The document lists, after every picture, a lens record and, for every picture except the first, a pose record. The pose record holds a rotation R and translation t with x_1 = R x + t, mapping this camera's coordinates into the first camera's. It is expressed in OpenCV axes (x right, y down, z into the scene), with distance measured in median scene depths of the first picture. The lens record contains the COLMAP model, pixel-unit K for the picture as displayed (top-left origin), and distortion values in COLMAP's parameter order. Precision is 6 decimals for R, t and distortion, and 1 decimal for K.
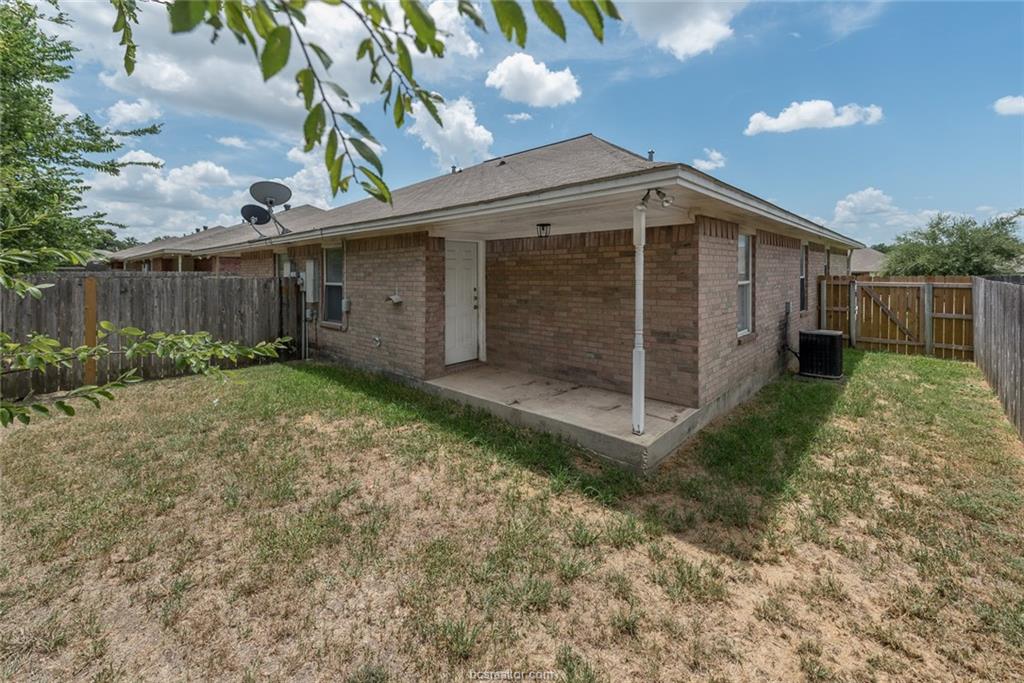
lens RADIAL K [[408.2, 0, 509.7], [0, 408.2, 284.3], [0, 0, 1]] dist [0.002176, -0.000076]
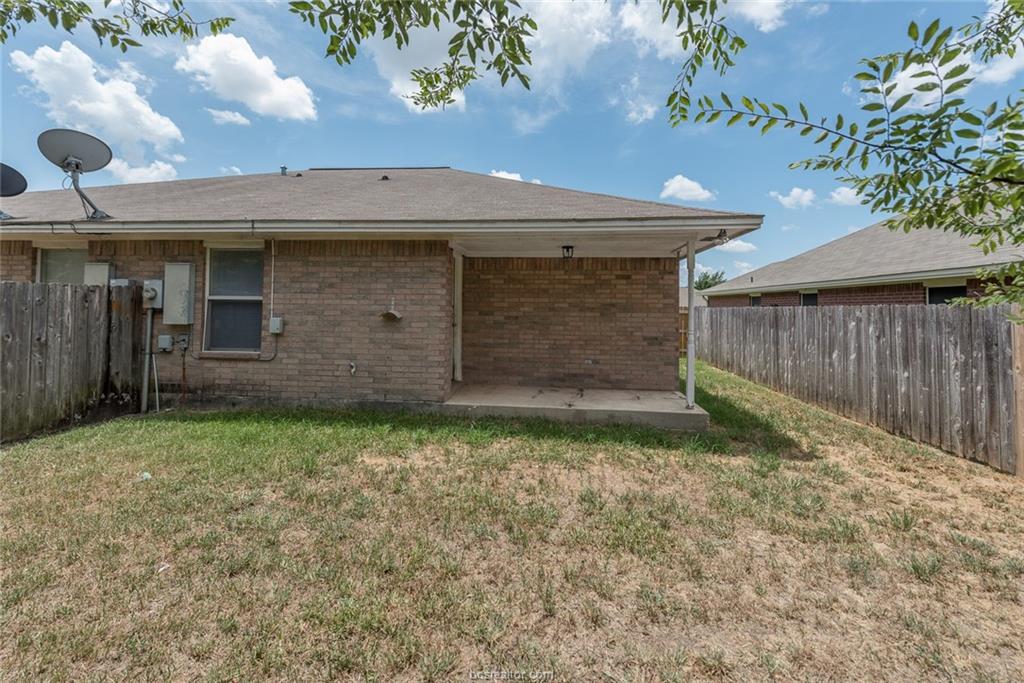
lens RADIAL K [[408.2, 0, 499.5], [0, 408.2, 306.5], [0, 0, 1]] dist [0.002176, -0.000076]
pose [[0.804795, 0.021162, 0.593176, -0.658646], [-0.003135, 0.999502, -0.031404, 0.049074], [-0.593545, 0.023415, 0.804460, 0.184795]]
